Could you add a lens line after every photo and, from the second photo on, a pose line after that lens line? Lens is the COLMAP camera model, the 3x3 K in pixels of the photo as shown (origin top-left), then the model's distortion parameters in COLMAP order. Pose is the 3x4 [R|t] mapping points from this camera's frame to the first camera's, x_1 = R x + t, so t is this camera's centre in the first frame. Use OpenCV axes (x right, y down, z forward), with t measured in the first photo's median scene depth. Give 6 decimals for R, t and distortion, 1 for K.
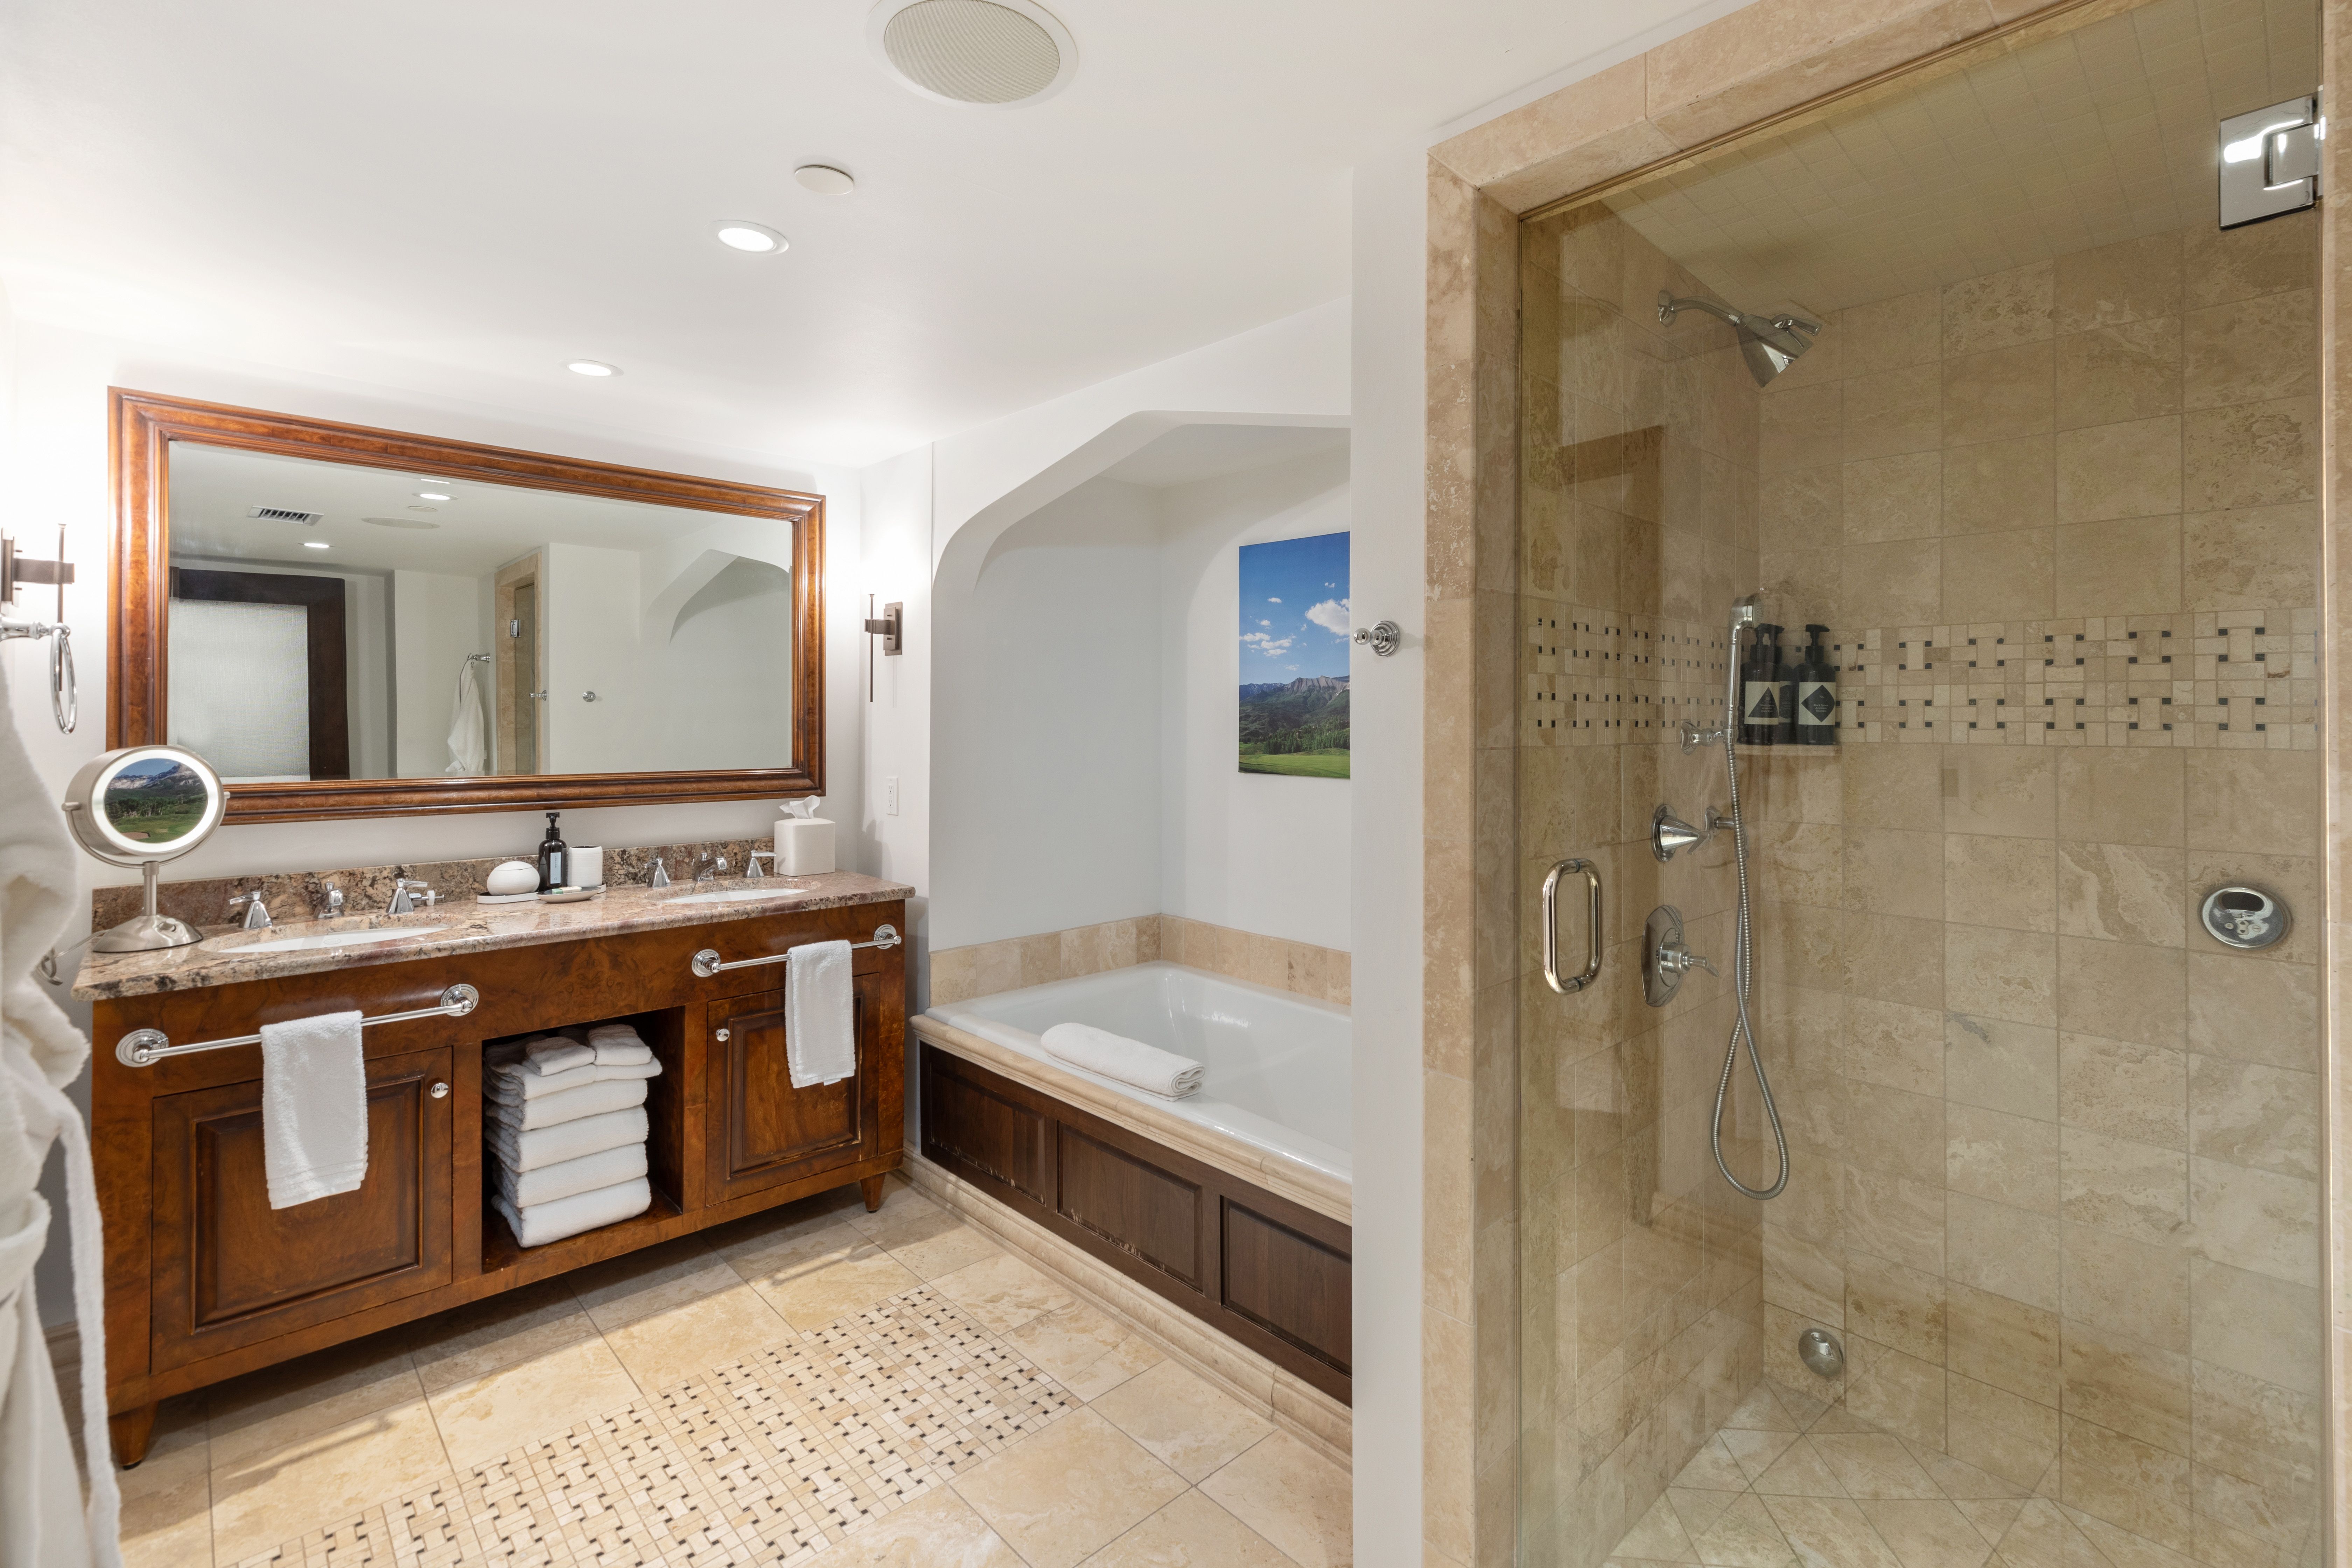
lens RADIAL K [[1089.9, 0, 1181.5], [0, 1089.9, 717.3], [0, 0, 1]] dist [0.009545, 0.000869]
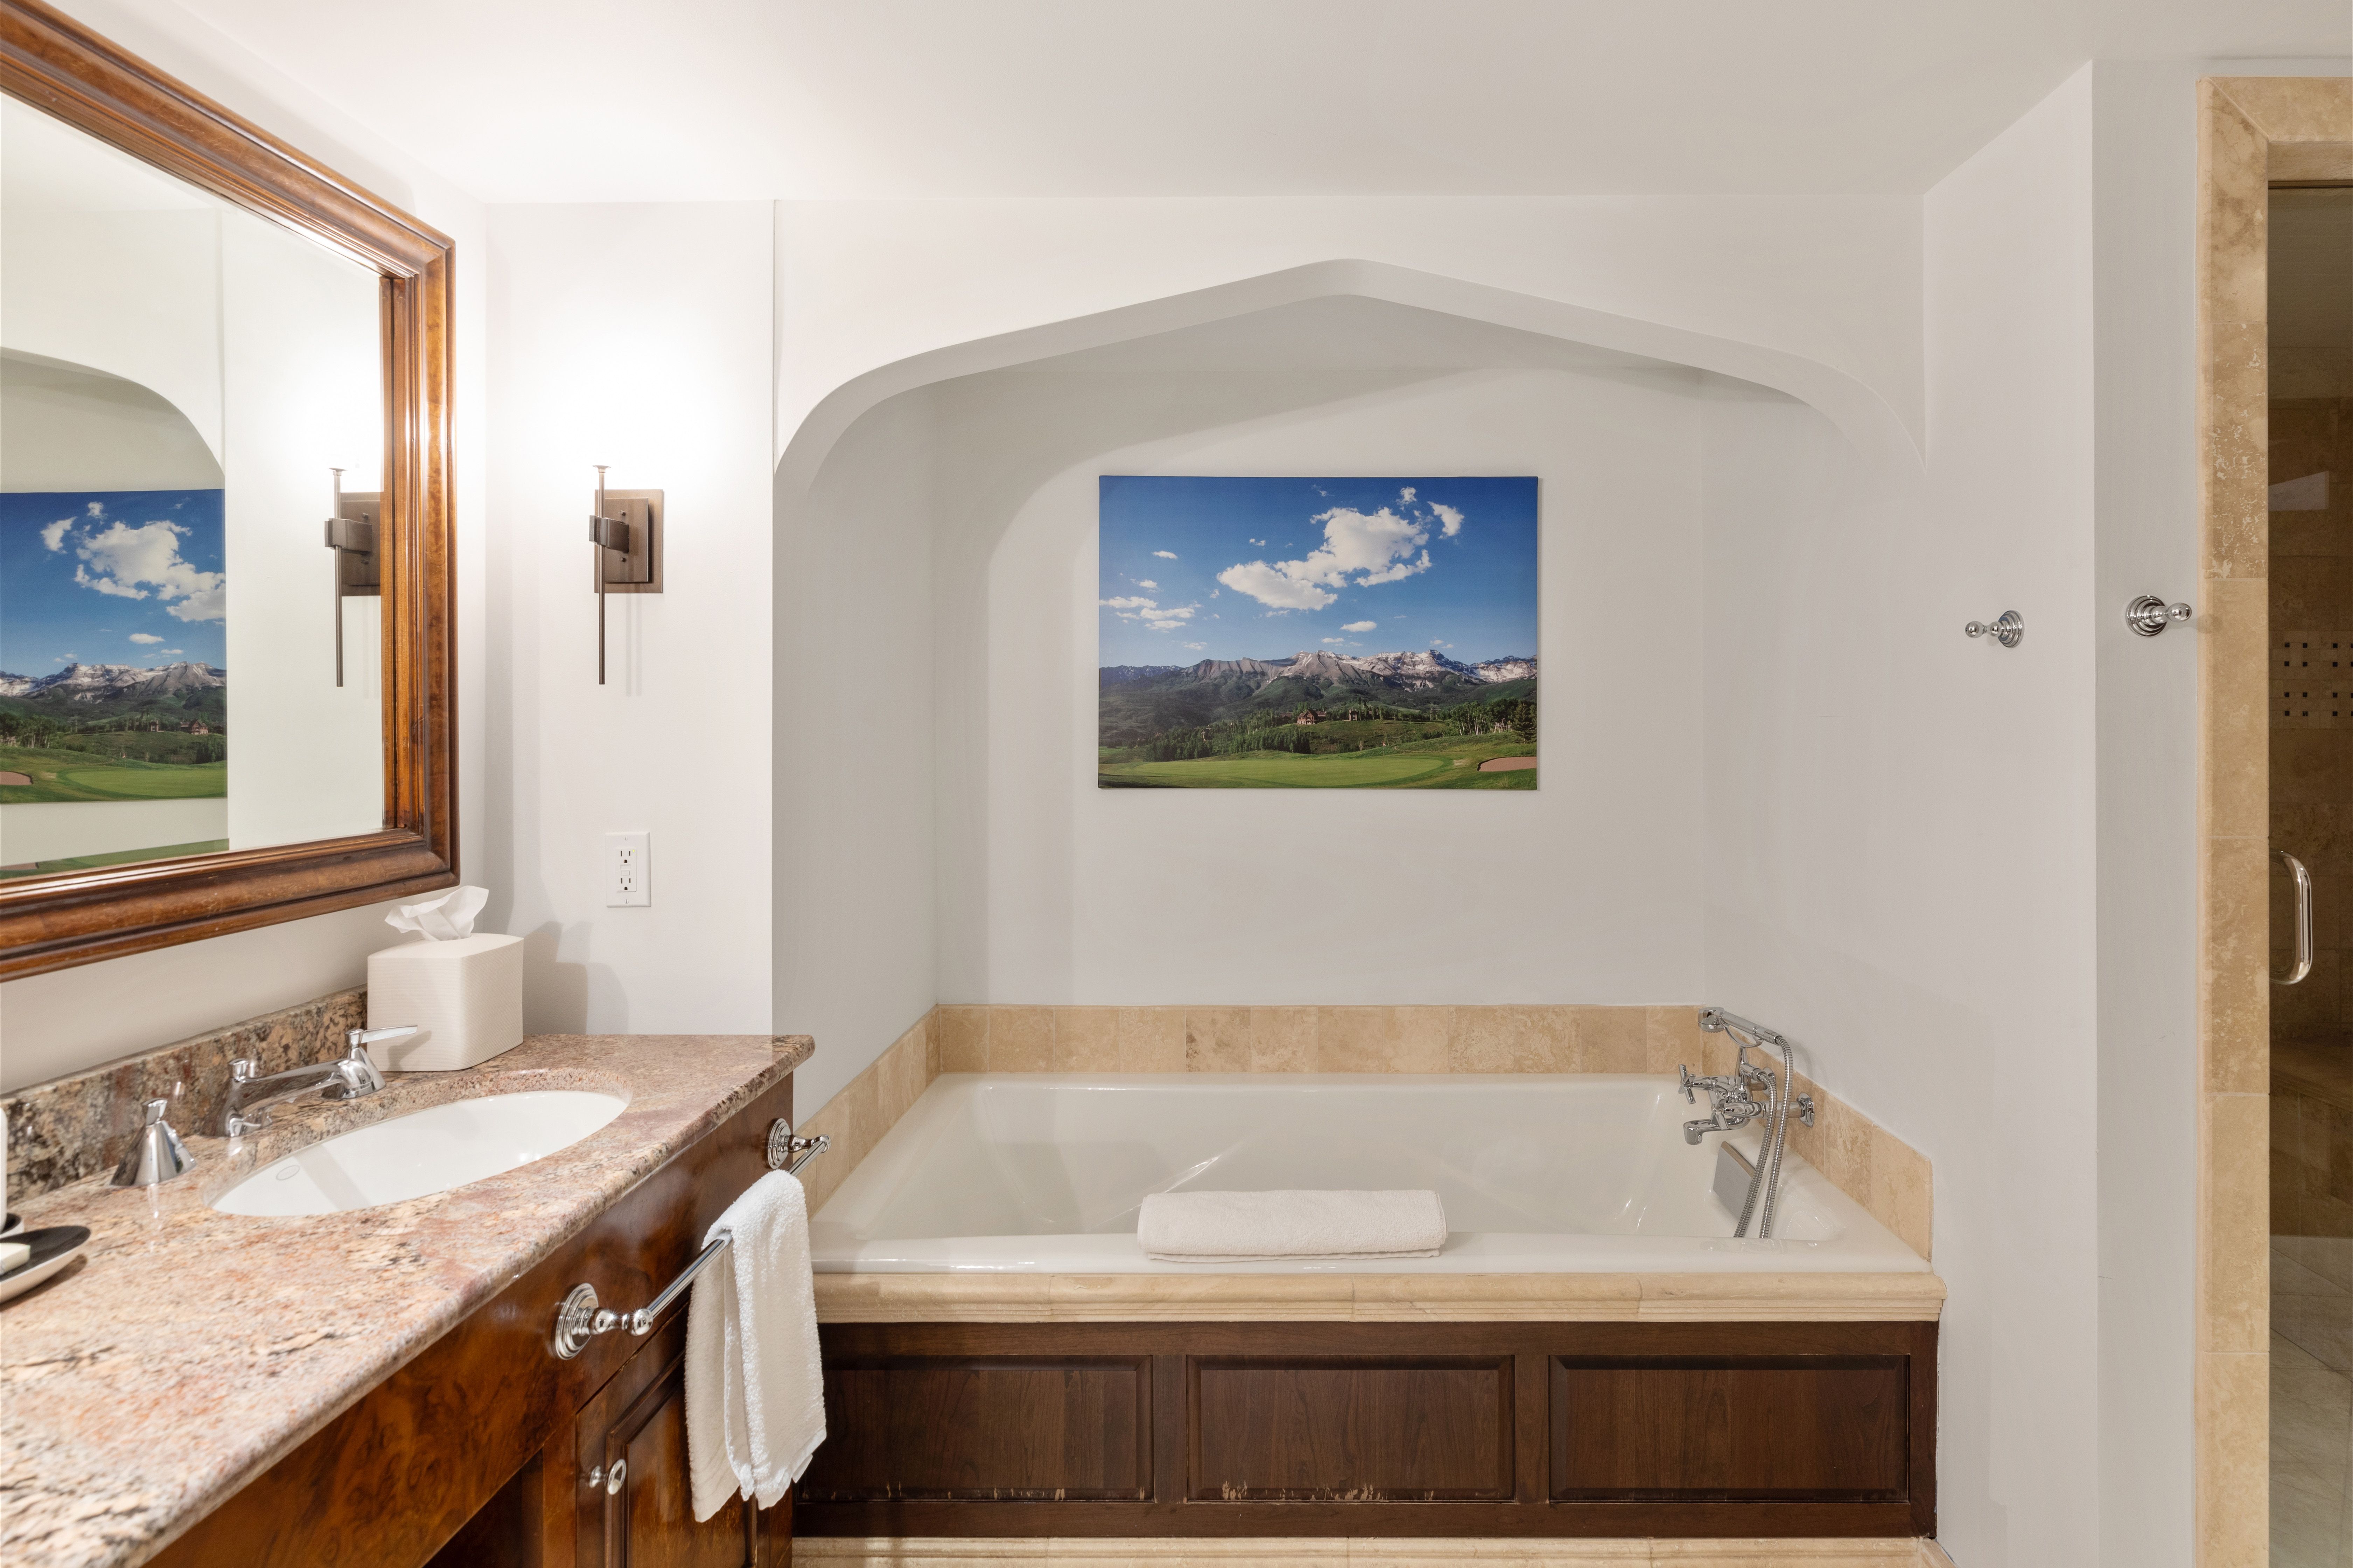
lens RADIAL K [[1170.9, 0, 1179.7], [0, 1170.9, 716.2], [0, 0, 1]] dist [-0.001759, 0.000920]
pose [[0.682826, -0.007530, 0.730542, -0.656372], [0.005885, 0.999971, 0.004806, -0.000885], [-0.730557, 0.001018, 0.682851, 0.591503]]
